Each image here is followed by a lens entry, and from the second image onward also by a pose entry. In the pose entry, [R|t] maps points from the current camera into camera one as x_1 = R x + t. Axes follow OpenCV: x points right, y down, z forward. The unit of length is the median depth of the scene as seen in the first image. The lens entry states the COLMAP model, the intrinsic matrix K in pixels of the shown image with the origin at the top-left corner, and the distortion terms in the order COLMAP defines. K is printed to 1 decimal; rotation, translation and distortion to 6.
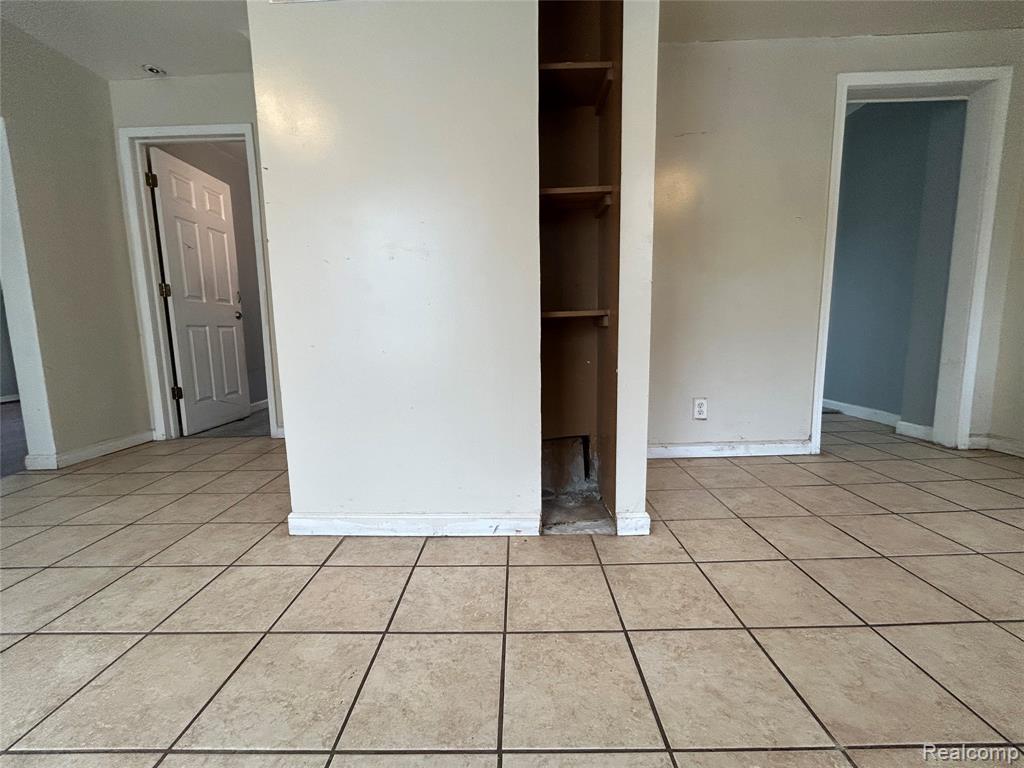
lens RADIAL K [[414.9, 0, 510.8], [0, 414.9, 383.3], [0, 0, 1]] dist [0.001530, -0.000361]
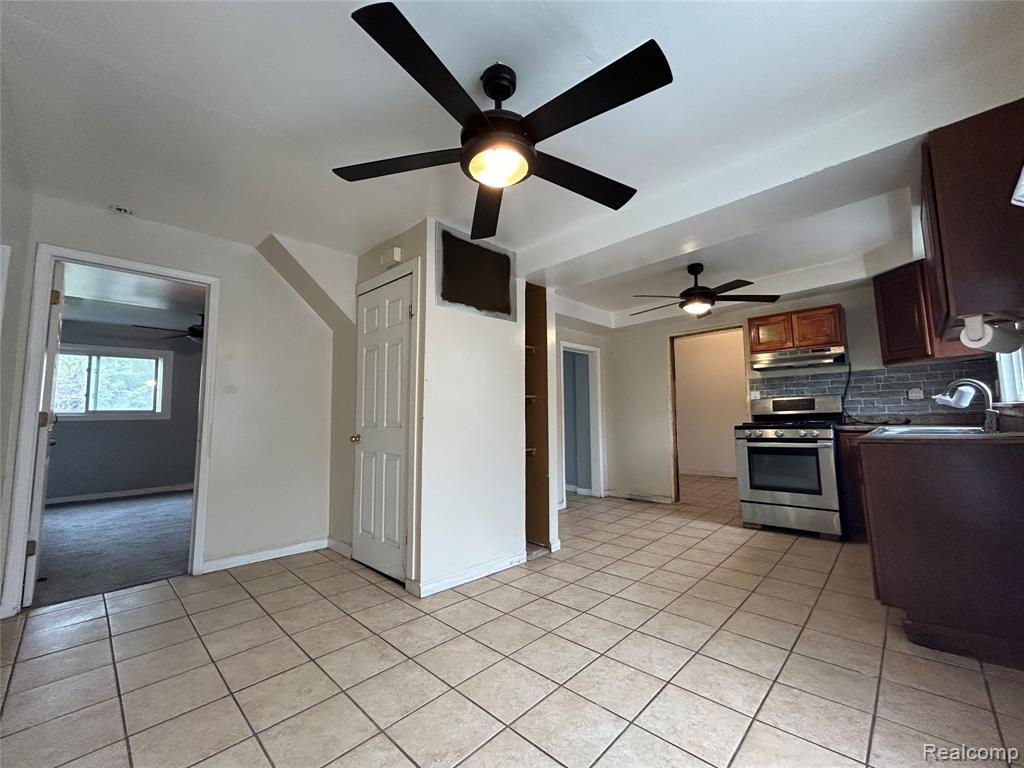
lens RADIAL K [[414.9, 0, 512.9], [0, 414.9, 381.1], [0, 0, 1]] dist [0.001530, -0.000361]
pose [[0.686894, 0.082692, 0.722038, -1.489191], [0.089501, 0.976318, -0.196958, -0.095252], [-0.721226, 0.199913, 0.663226, -0.456671]]
